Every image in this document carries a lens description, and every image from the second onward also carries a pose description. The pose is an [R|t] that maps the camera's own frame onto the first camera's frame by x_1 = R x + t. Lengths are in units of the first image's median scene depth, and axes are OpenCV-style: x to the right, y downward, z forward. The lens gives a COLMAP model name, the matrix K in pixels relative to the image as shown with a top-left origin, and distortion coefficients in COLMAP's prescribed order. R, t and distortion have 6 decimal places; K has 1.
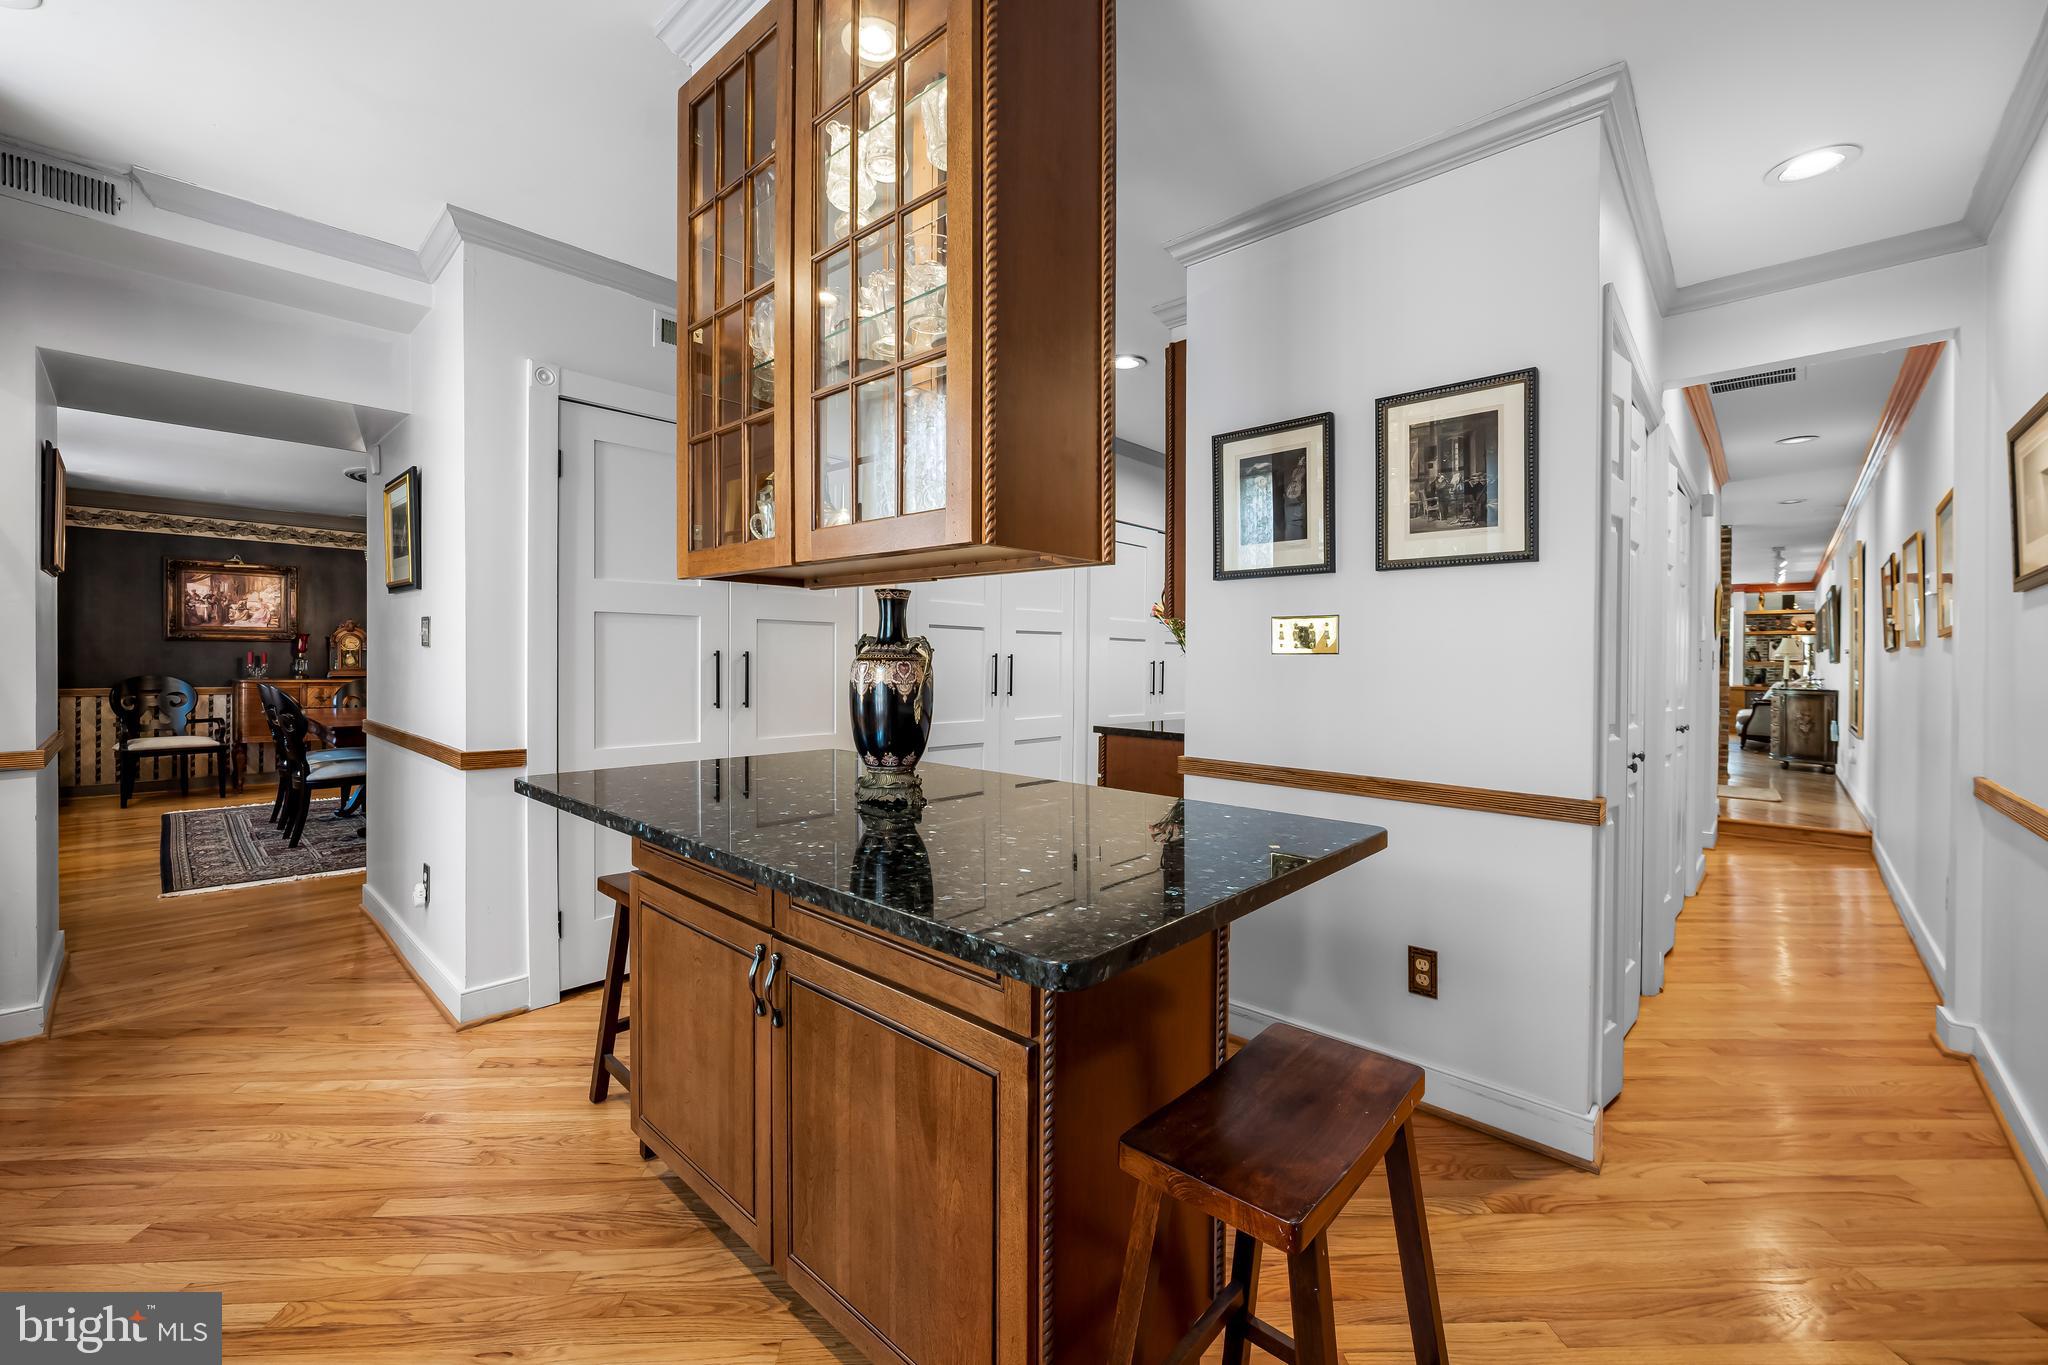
lens RADIAL K [[828.3, 0, 1030.4], [0, 828.3, 668.4], [0, 0, 1]] dist [-0.001016, -0.000050]
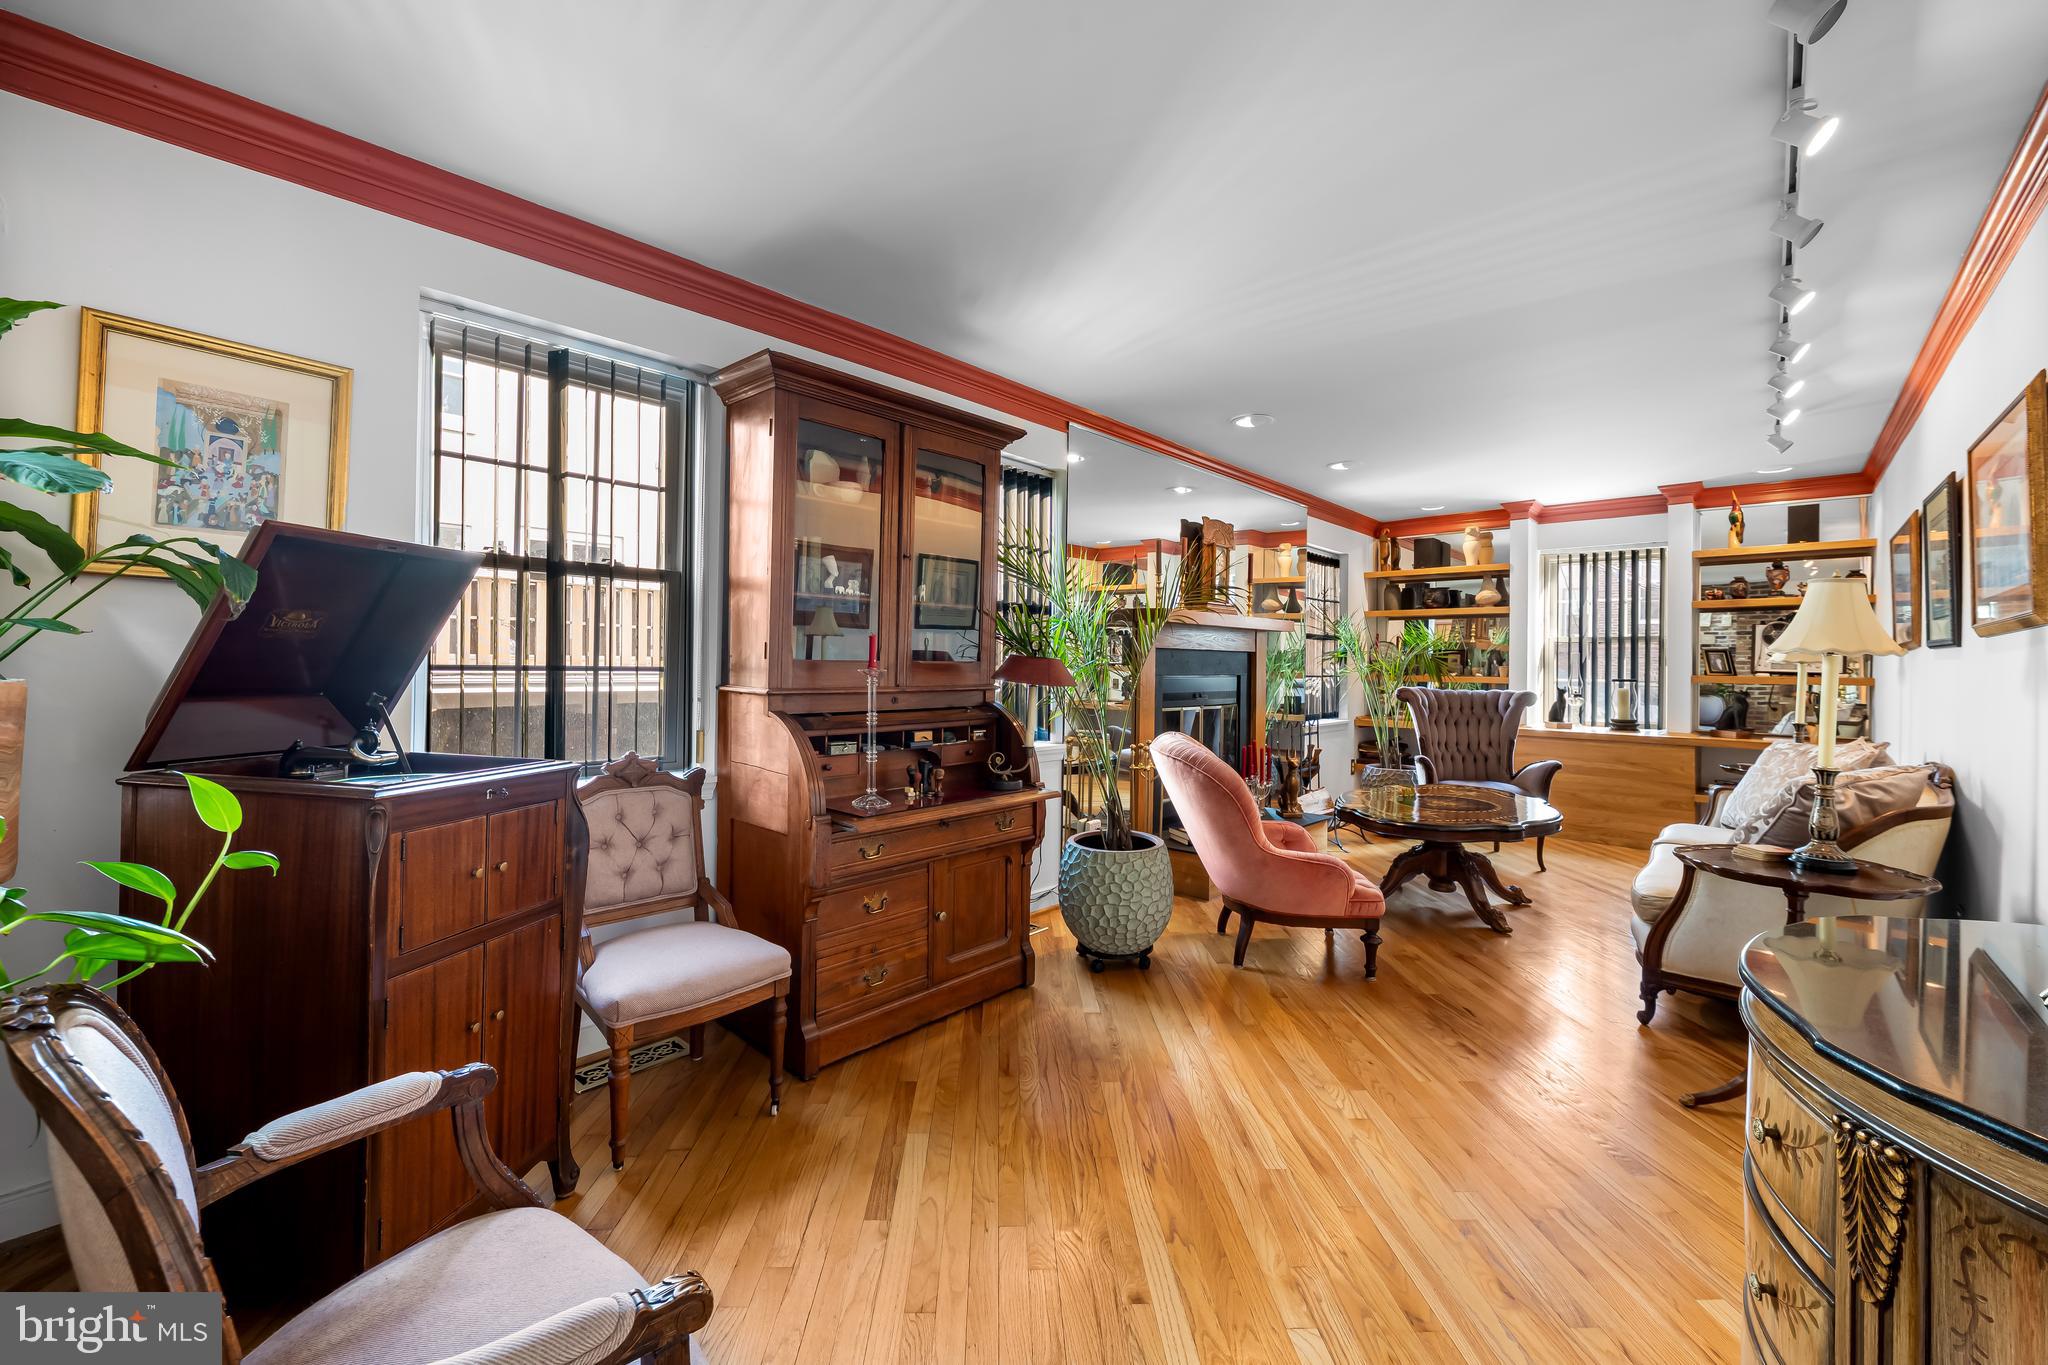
lens RADIAL K [[828.3, 0, 1025.2], [0, 828.3, 671.4], [0, 0, 1]] dist [-0.001016, -0.000050]
pose [[1.000000, -0.000521, -0.000444, 0.593623], [0.000519, 0.999993, -0.003631, -0.010926], [0.000446, 0.003631, 0.999993, 0.659307]]
